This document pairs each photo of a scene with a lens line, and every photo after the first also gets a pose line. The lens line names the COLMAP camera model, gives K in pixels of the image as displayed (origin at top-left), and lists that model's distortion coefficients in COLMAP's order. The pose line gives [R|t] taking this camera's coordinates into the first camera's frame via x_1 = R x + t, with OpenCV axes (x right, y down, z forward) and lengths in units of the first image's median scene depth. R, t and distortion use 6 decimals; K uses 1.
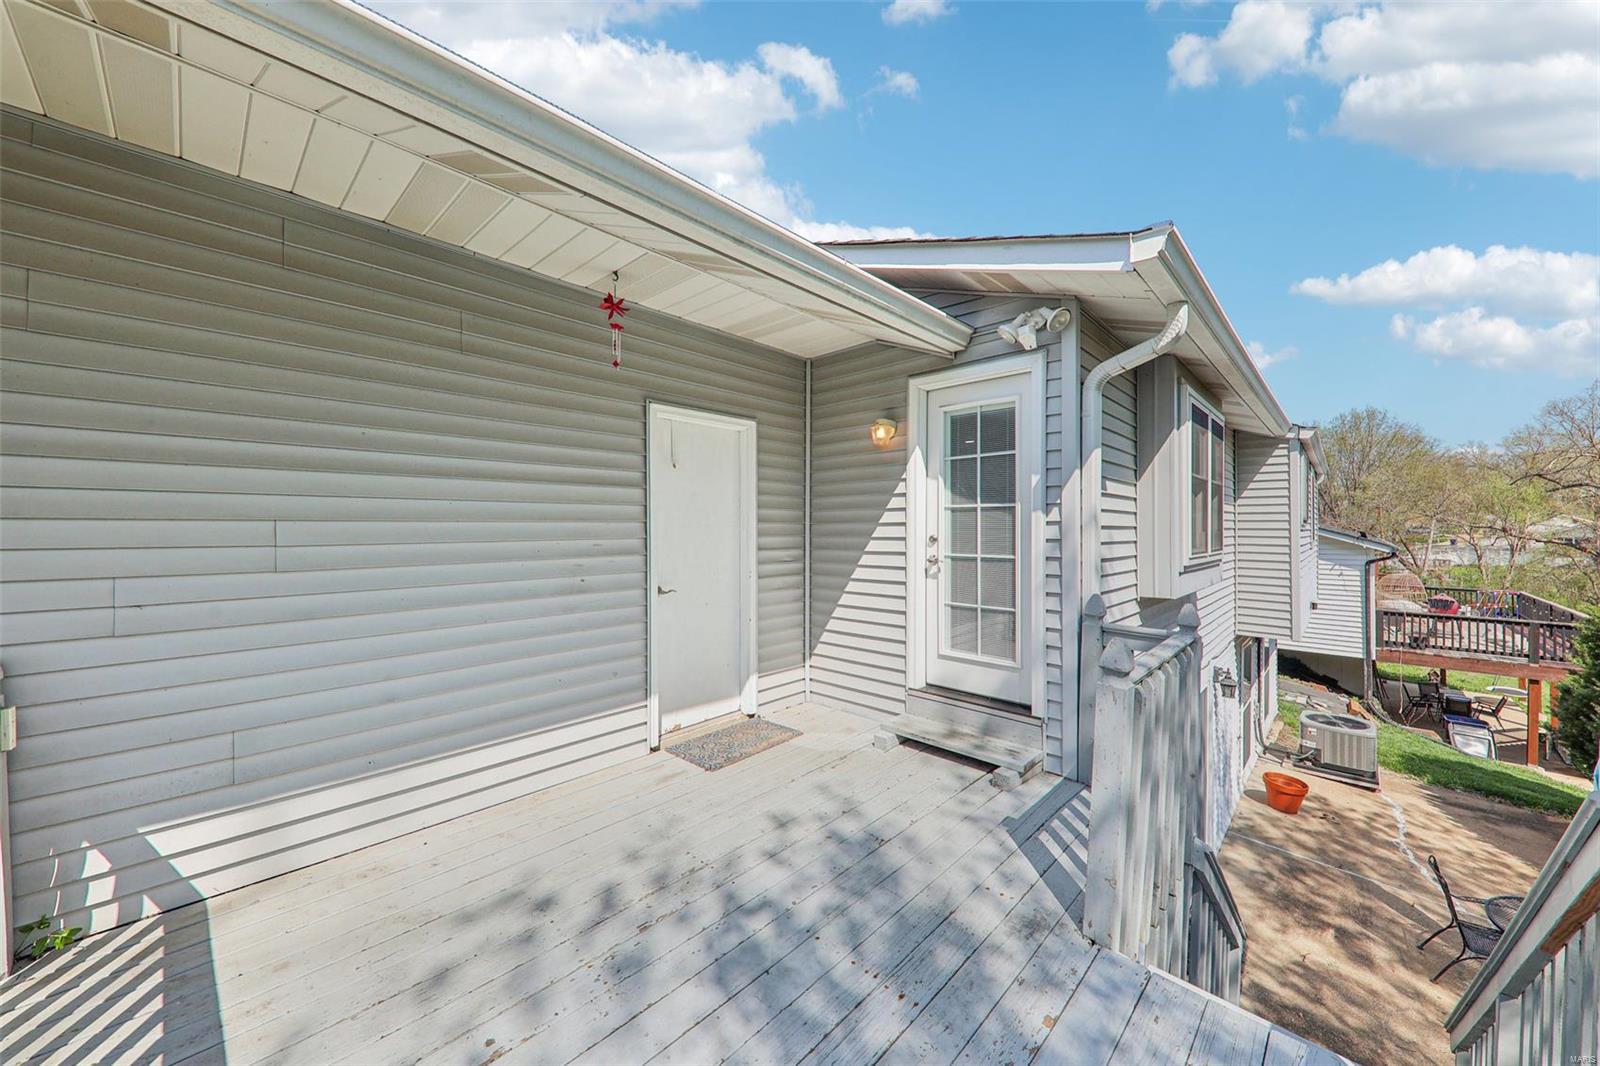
lens RADIAL K [[567.8, 0, 816.7], [0, 567.8, 528.6], [0, 0, 1]] dist [0.012681, -0.003076]
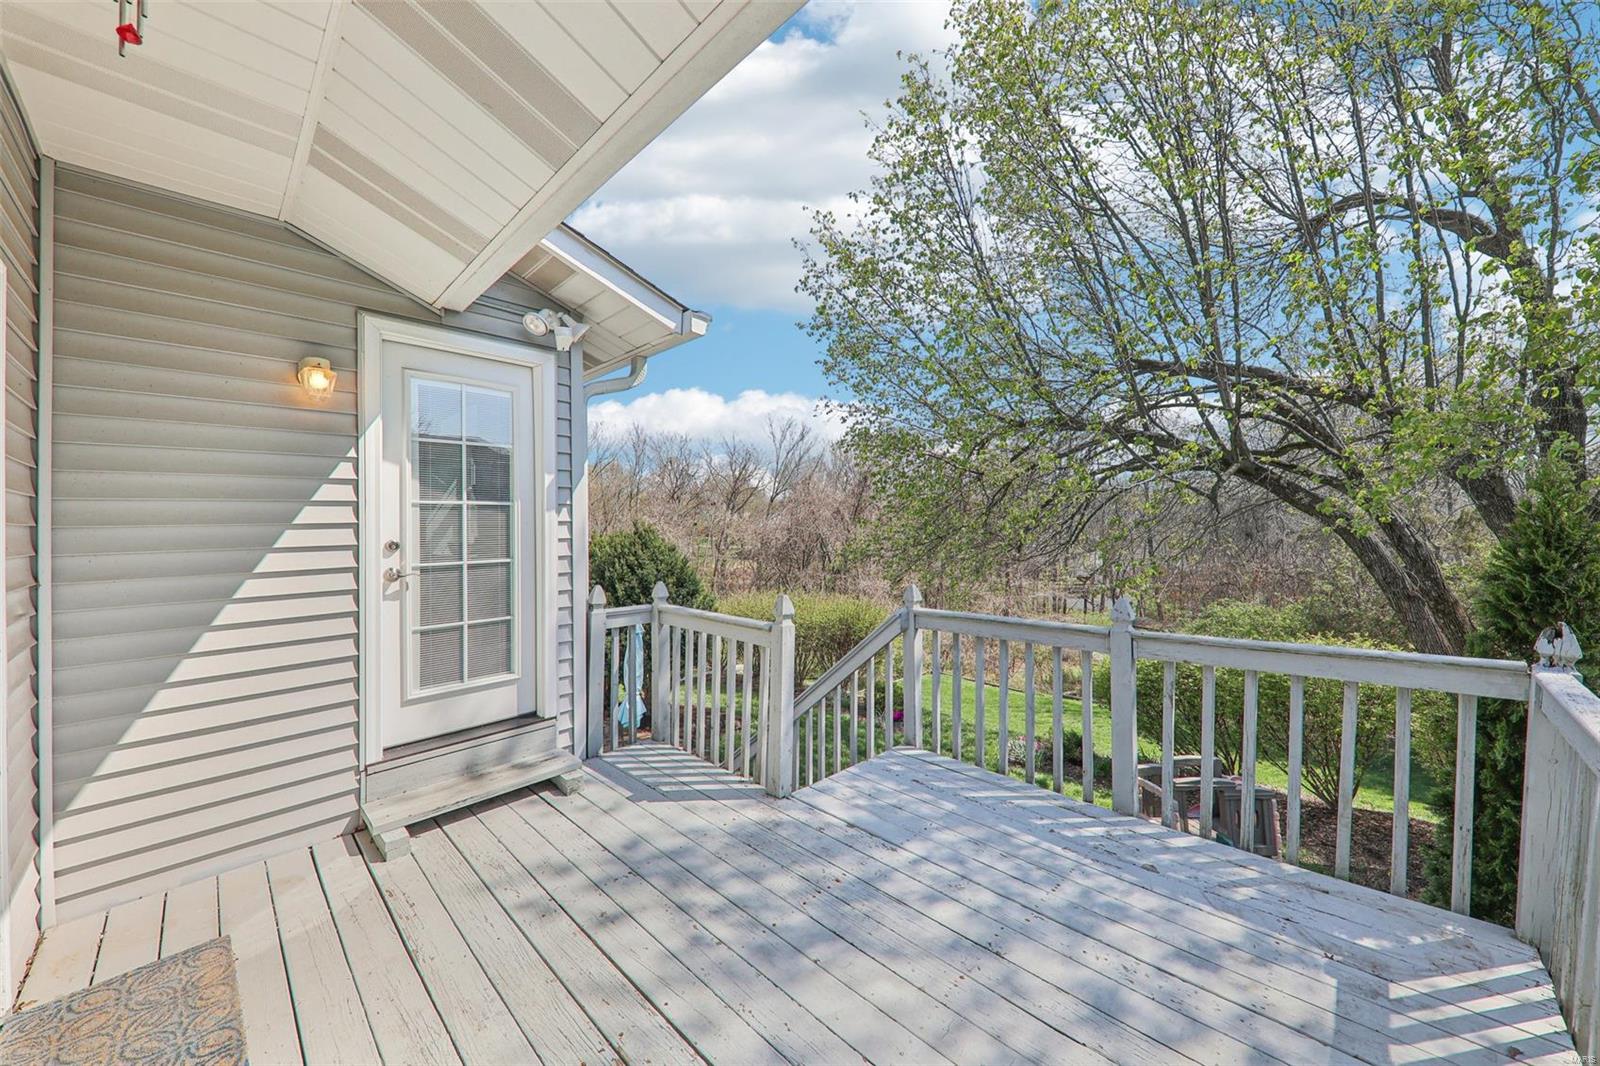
lens RADIAL K [[567.8, 0, 803.3], [0, 567.8, 526.2], [0, 0, 1]] dist [0.012681, -0.003076]
pose [[0.027400, -0.006888, 0.999601, -0.520692], [0.018675, 0.999805, 0.006378, -0.001670], [-0.999450, 0.018493, 0.027524, 0.458989]]
